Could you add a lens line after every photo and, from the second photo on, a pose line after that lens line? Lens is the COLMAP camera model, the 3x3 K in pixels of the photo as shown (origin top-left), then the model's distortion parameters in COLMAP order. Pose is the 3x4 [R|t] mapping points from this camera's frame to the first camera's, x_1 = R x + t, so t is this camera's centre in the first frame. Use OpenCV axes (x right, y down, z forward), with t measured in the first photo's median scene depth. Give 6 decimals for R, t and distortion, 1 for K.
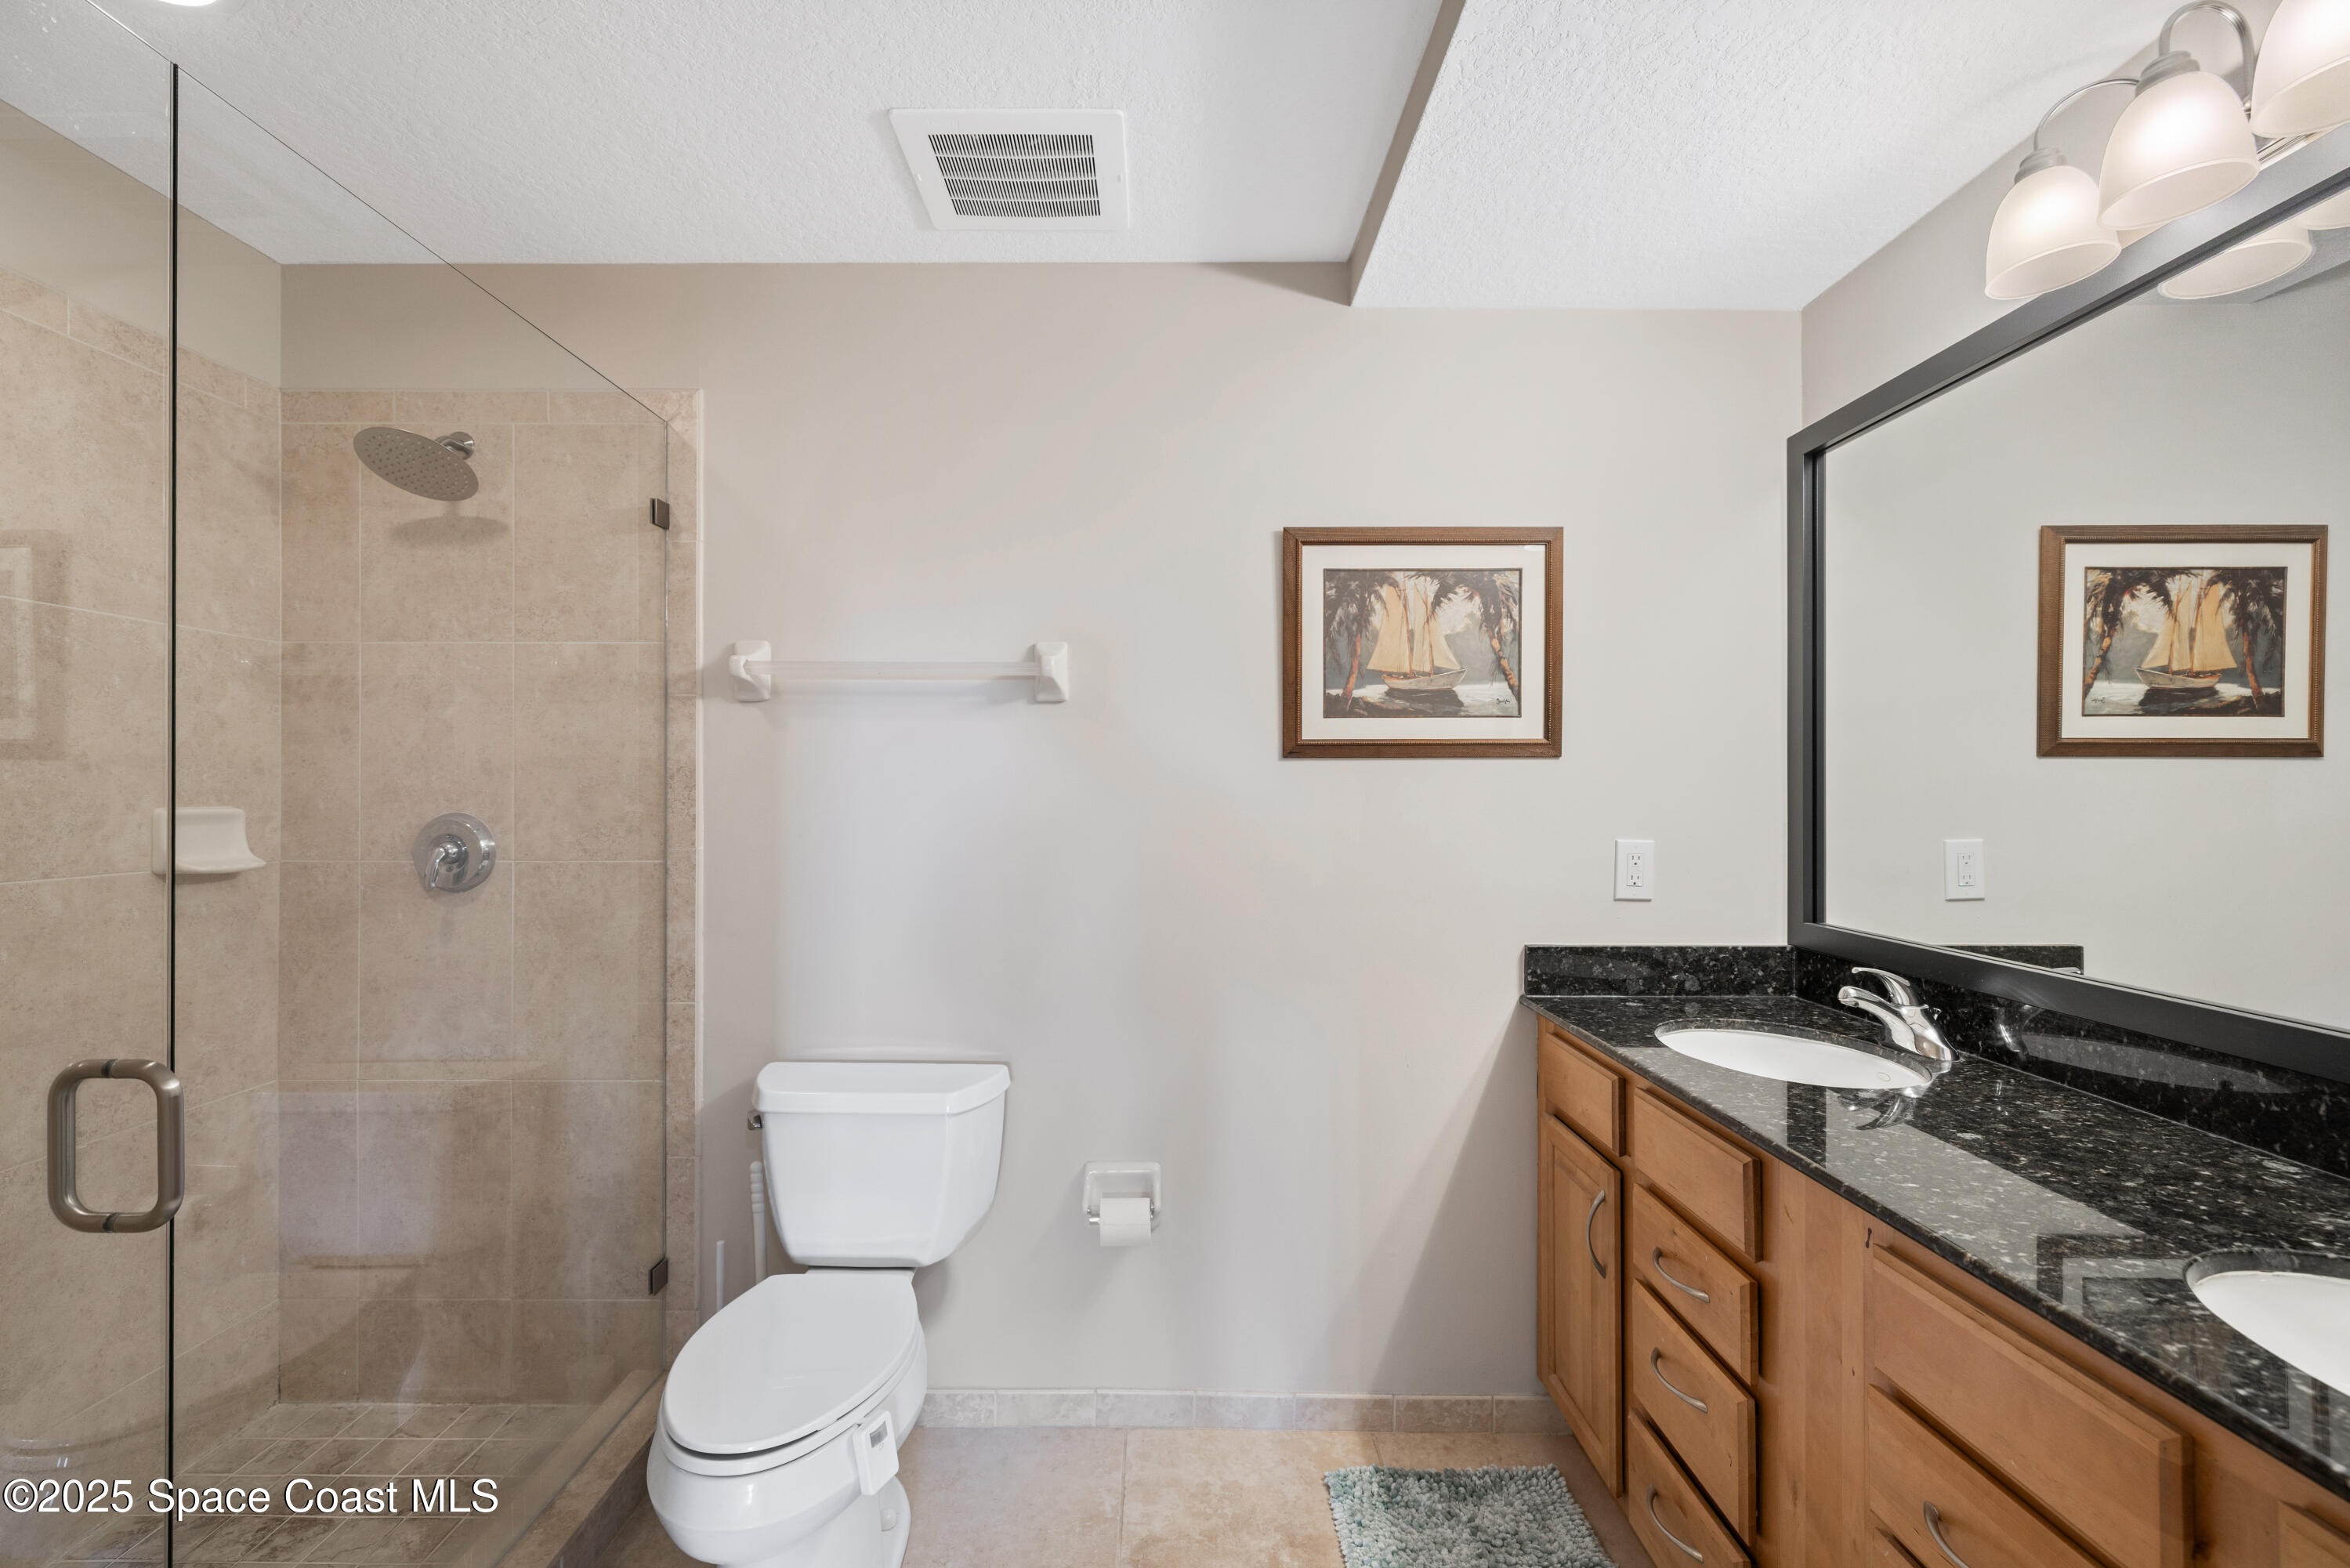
lens RADIAL K [[1025.8, 0, 1166.0], [0, 1025.8, 788.3], [0, 0, 1]] dist [-0.000860, -0.000543]
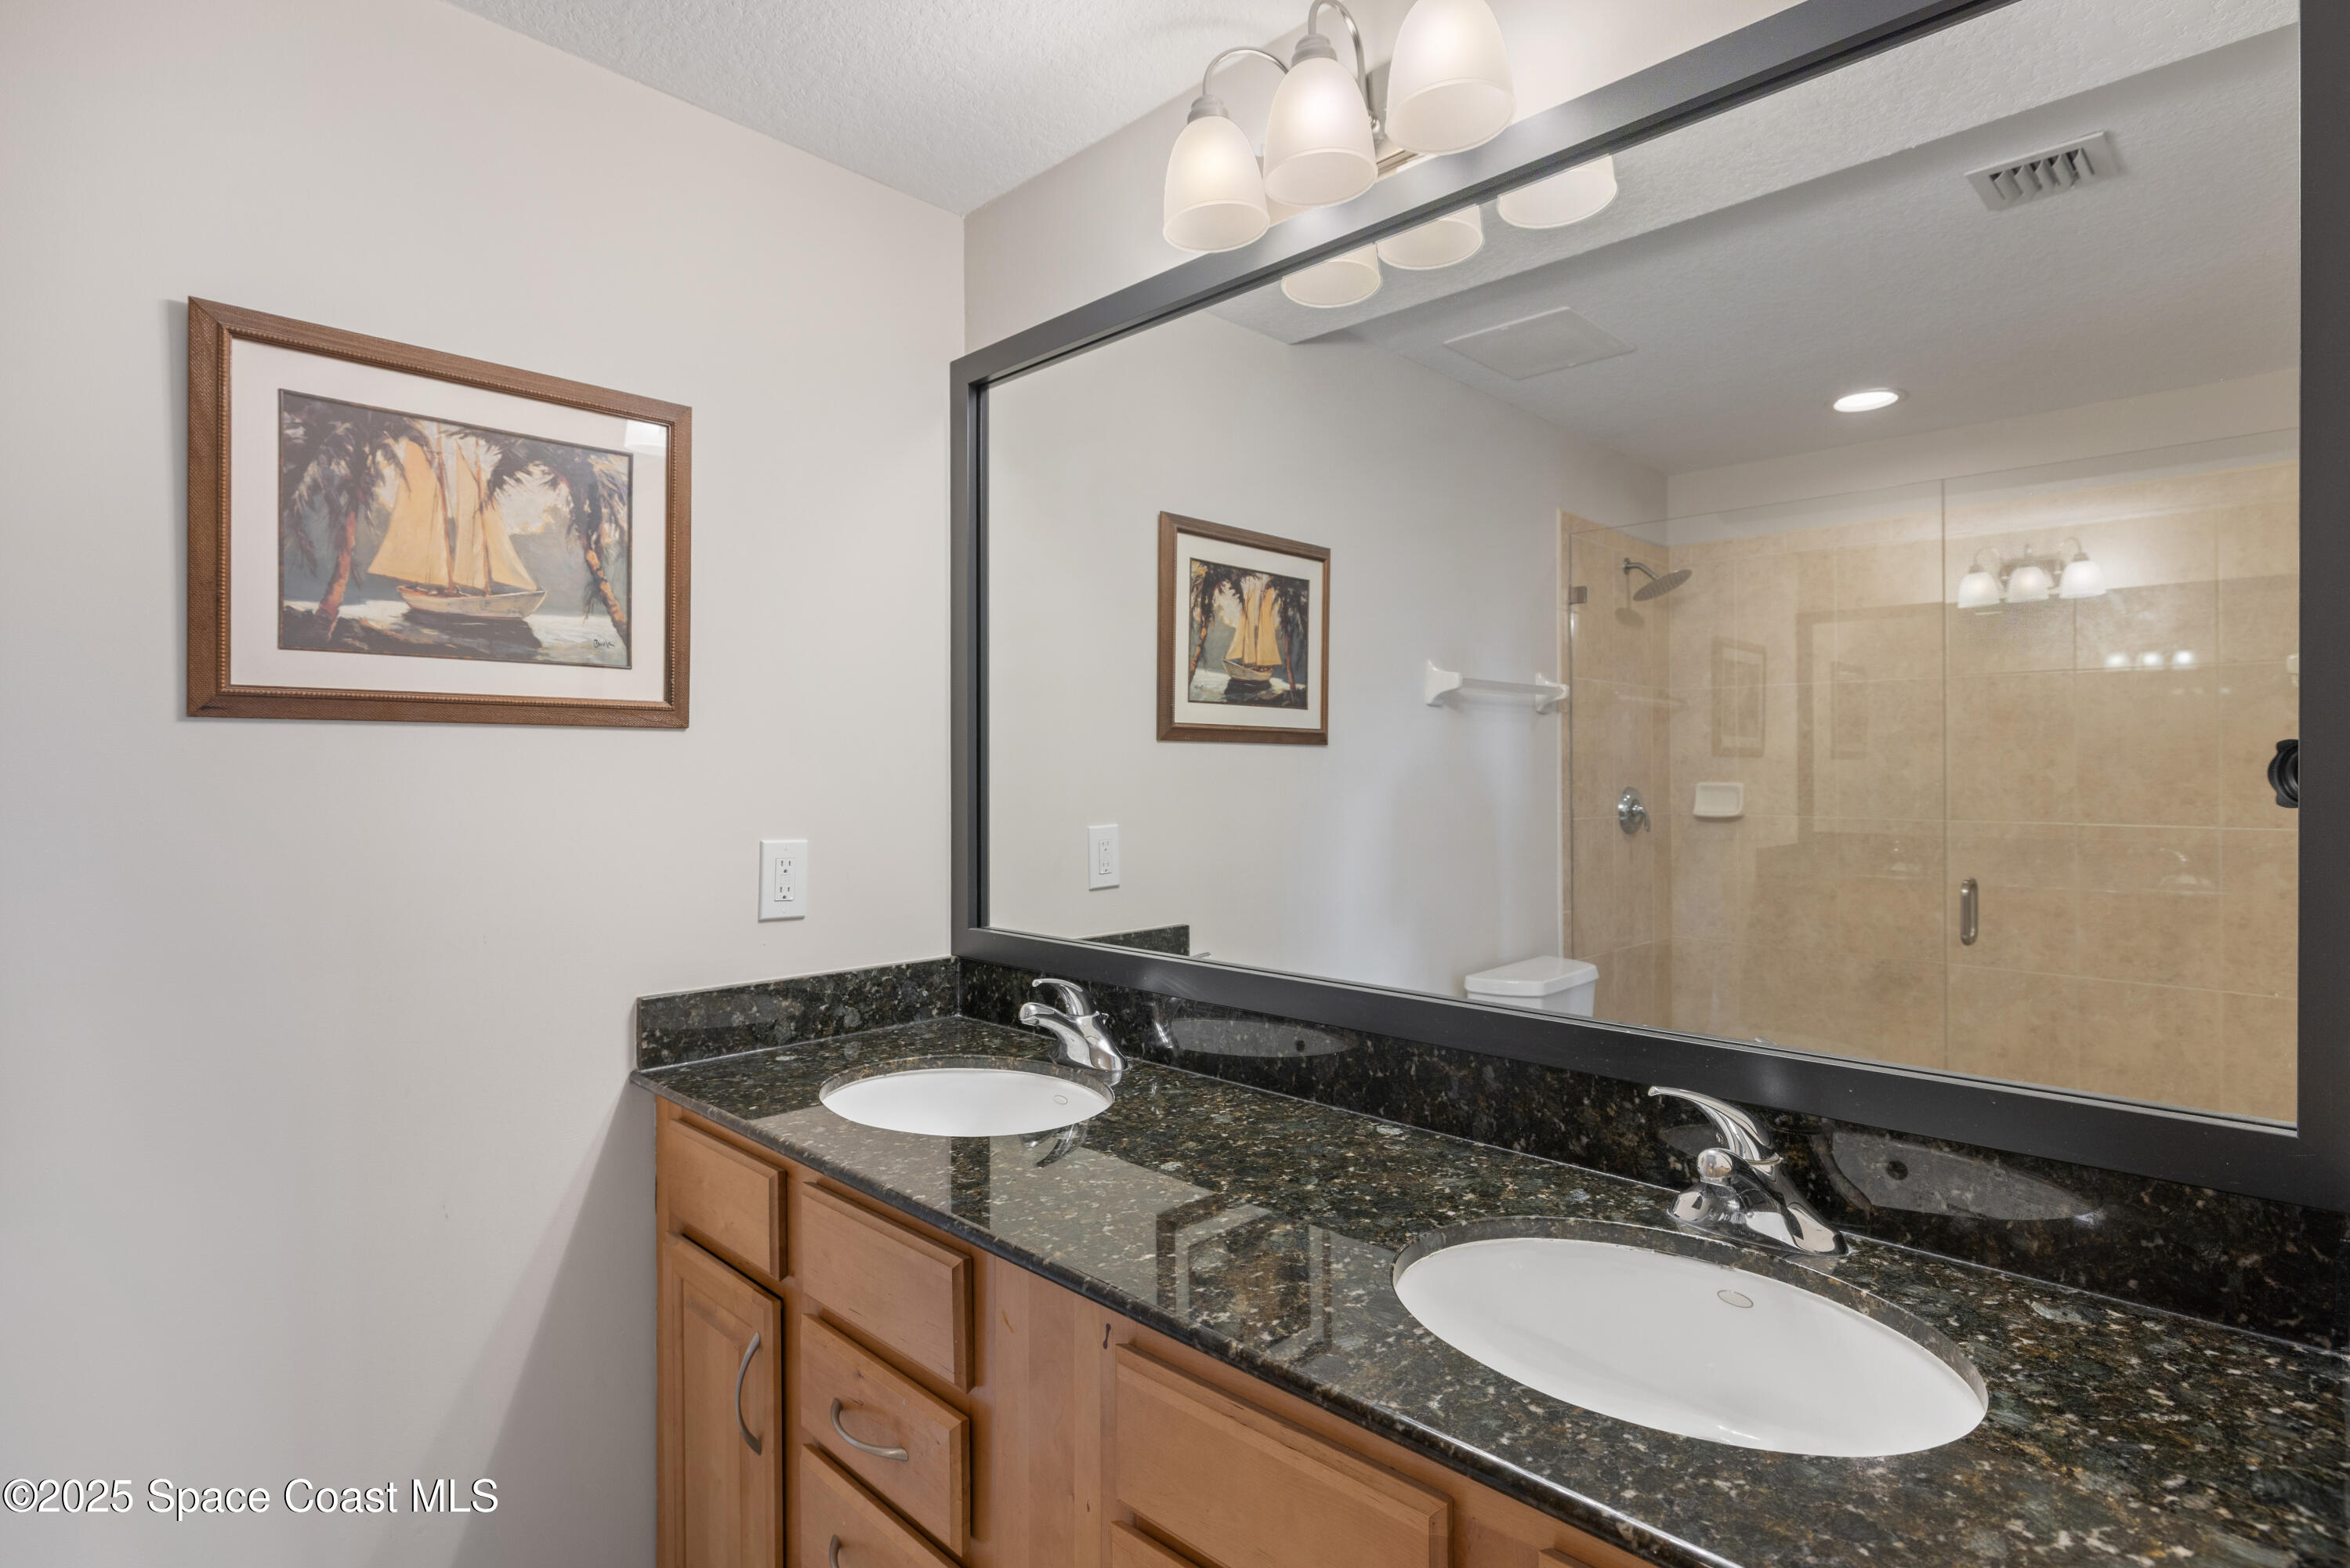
lens RADIAL K [[1187.8, 0, 1163.9], [0, 1187.8, 774.8], [0, 0, 1]] dist [-0.005757, 0.001118]
pose [[0.711400, -0.002018, 0.702785, 0.041788], [0.000270, 0.999997, 0.002597, -0.000240], [-0.702788, -0.001658, 0.711398, 0.188687]]
